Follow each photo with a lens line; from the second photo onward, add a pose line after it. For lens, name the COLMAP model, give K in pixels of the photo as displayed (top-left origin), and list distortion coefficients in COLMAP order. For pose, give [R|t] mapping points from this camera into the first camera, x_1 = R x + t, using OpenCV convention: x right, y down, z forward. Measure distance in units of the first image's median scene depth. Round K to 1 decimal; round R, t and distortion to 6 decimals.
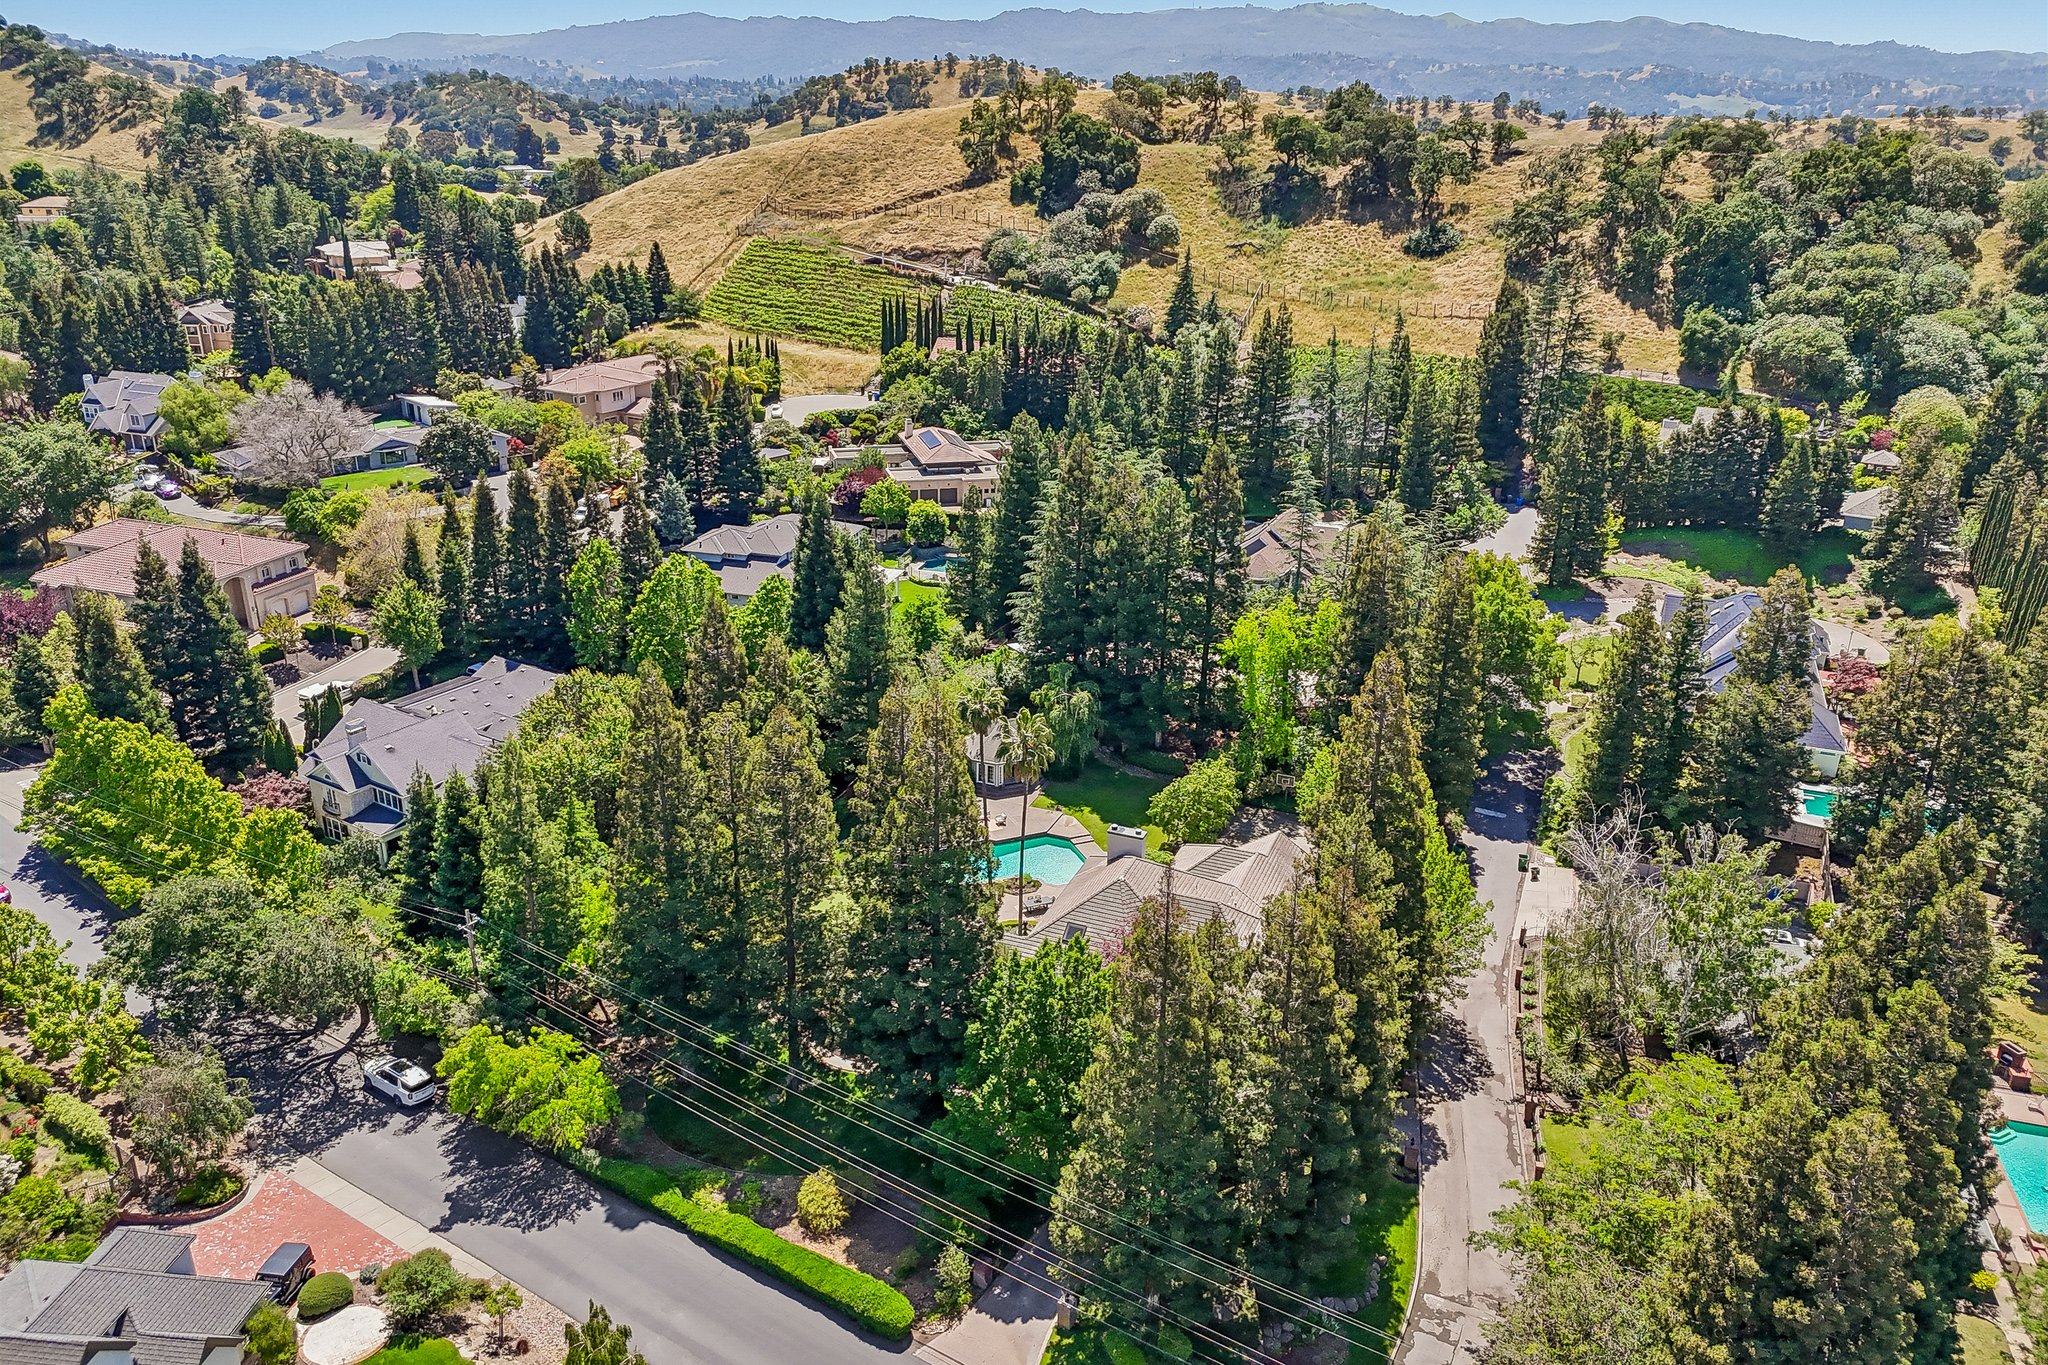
lens RADIAL K [[1380.7, 0, 1043.1], [0, 1380.7, 807.5], [0, 0, 1]] dist [0.046092, -0.039722]
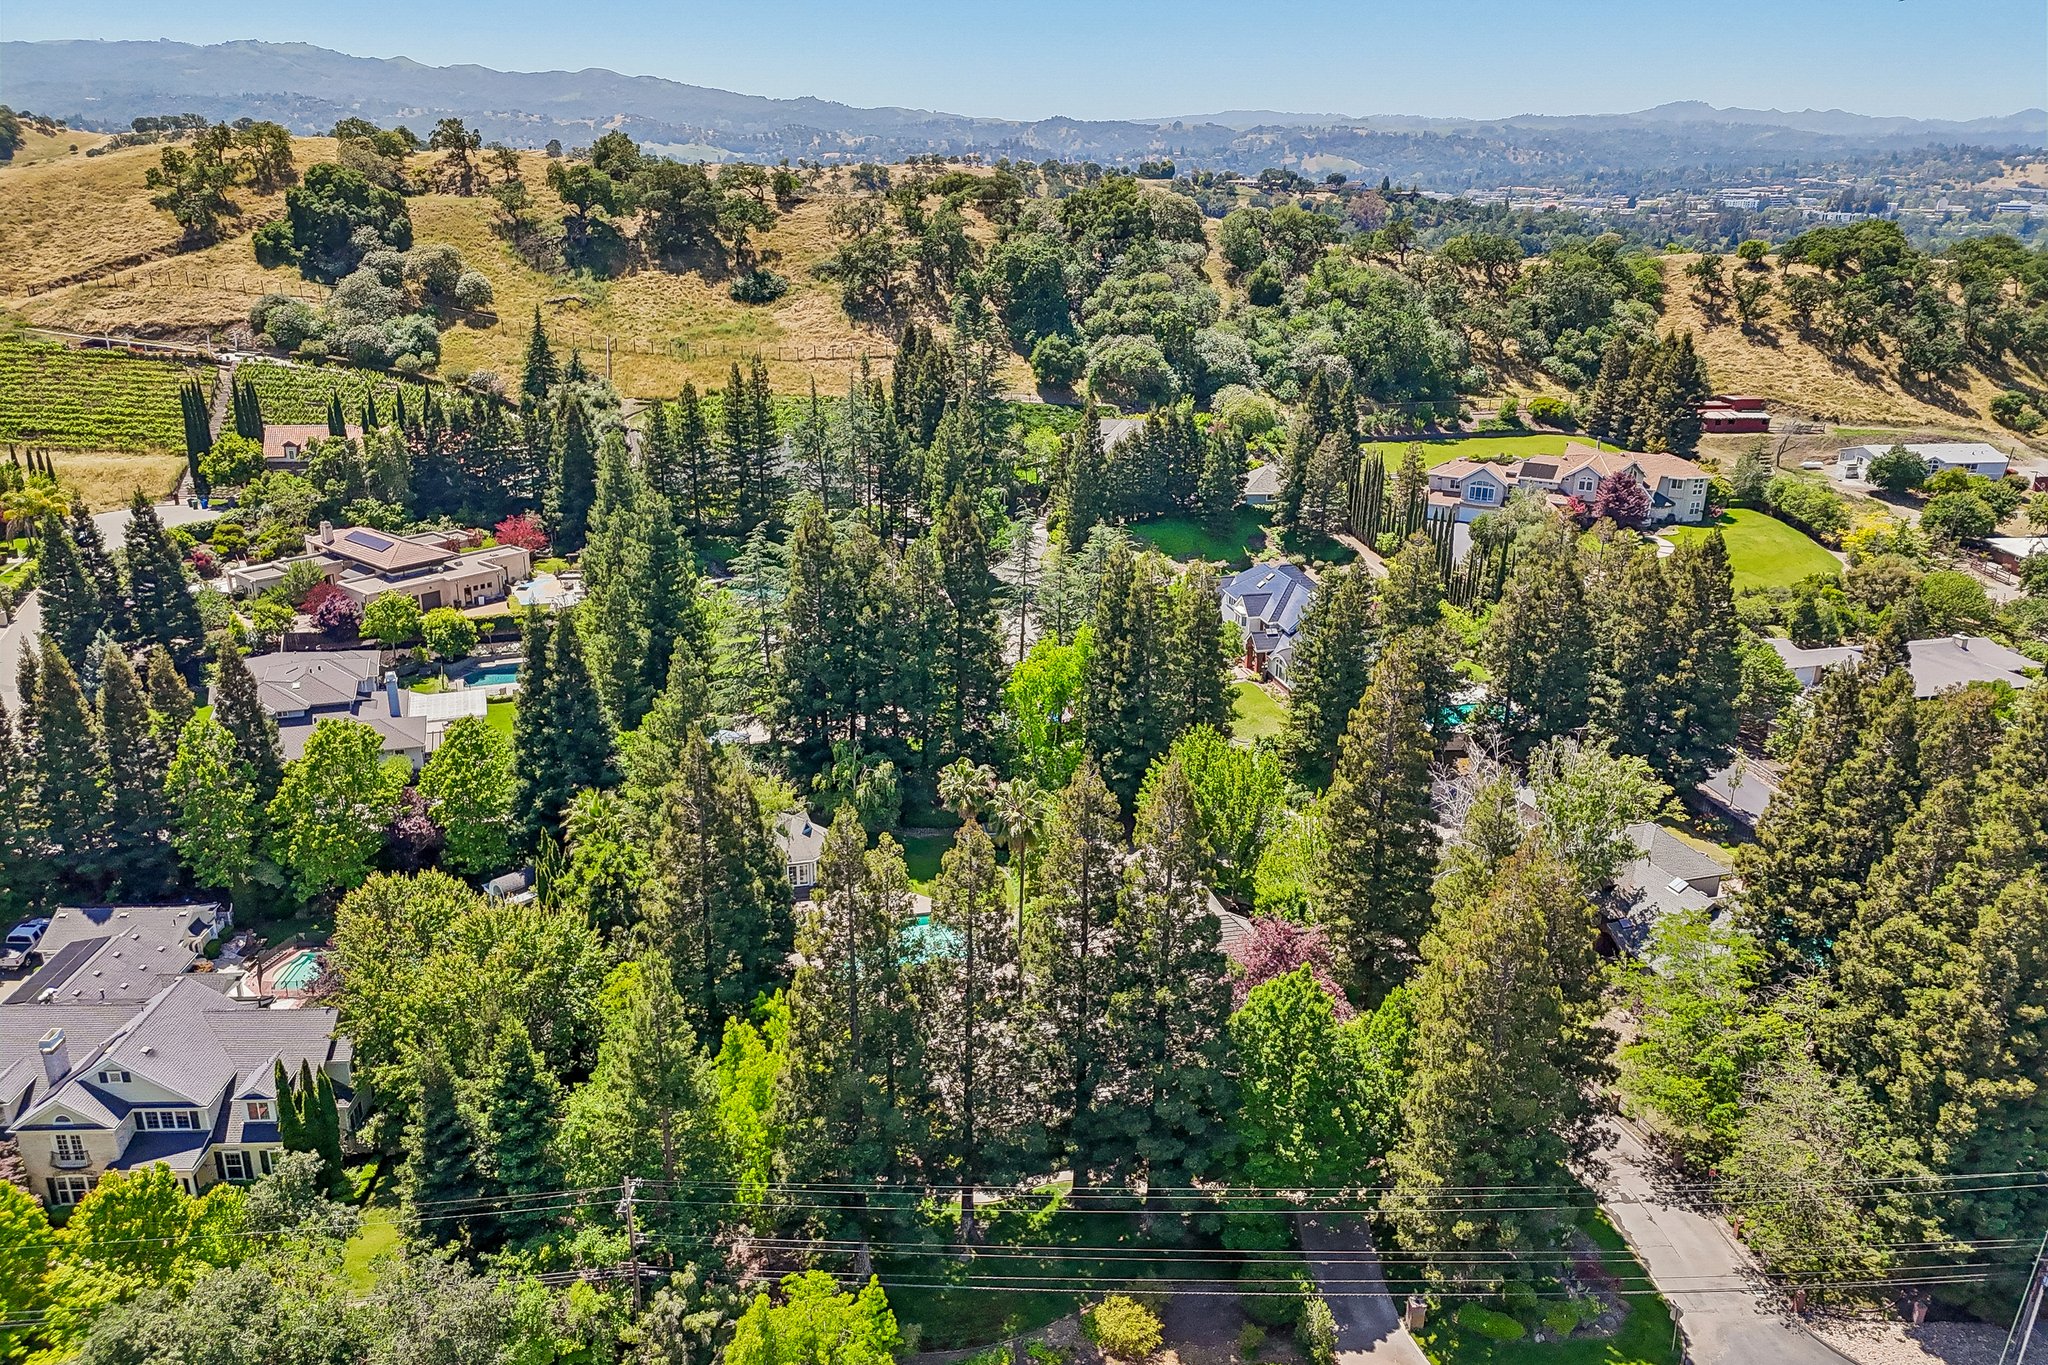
lens RADIAL K [[1380.7, 0, 1043.1], [0, 1380.7, 807.5], [0, 0, 1]] dist [0.046092, -0.039722]
pose [[0.824755, -0.243171, 0.510536, -0.157447], [0.256874, 0.965403, 0.044856, -0.028830], [-0.503781, 0.094149, 0.858685, 0.051267]]
